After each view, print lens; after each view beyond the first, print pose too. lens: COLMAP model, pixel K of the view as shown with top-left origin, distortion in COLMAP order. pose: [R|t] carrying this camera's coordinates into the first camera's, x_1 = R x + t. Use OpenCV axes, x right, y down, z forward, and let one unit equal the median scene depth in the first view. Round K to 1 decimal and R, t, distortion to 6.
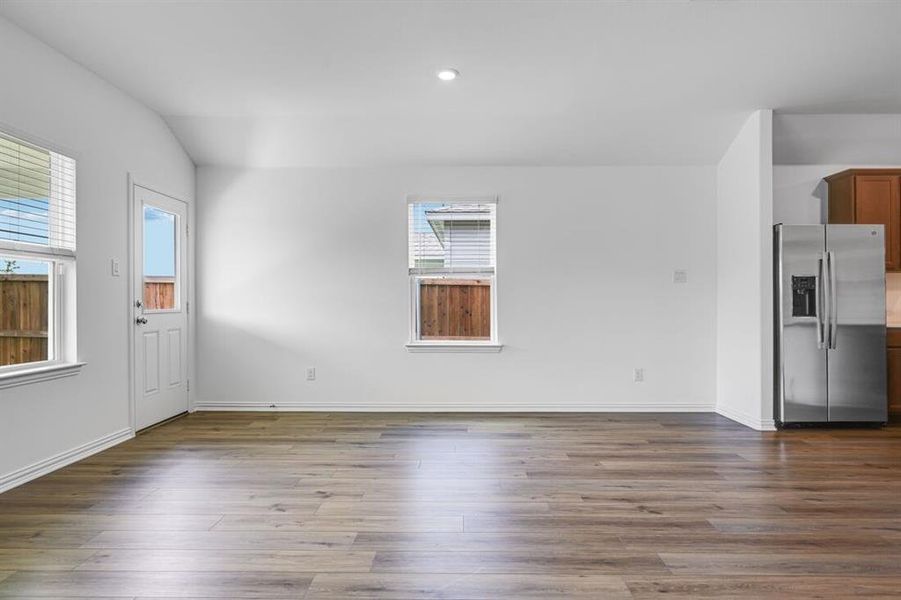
lens RADIAL K [[501.0, 0, 448.9], [0, 501.0, 304.0], [0, 0, 1]] dist [-0.002744, 0.002531]
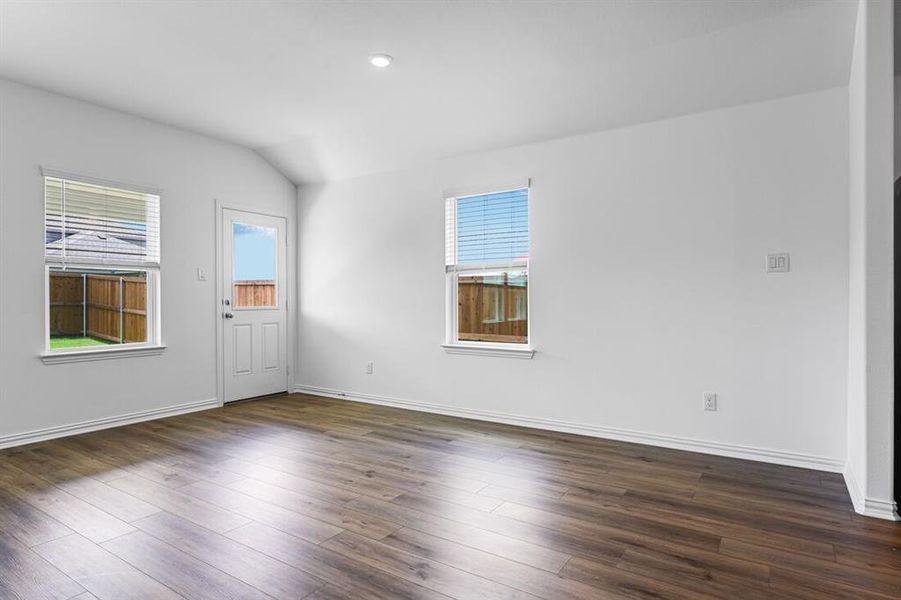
lens RADIAL K [[501.0, 0, 454.1], [0, 501.0, 297.5], [0, 0, 1]] dist [-0.002744, 0.002531]
pose [[0.844253, -0.003213, -0.535935, 0.478422], [-0.001704, 0.999961, -0.008679, -0.001884], [0.535942, 0.008240, 0.844215, 0.206773]]
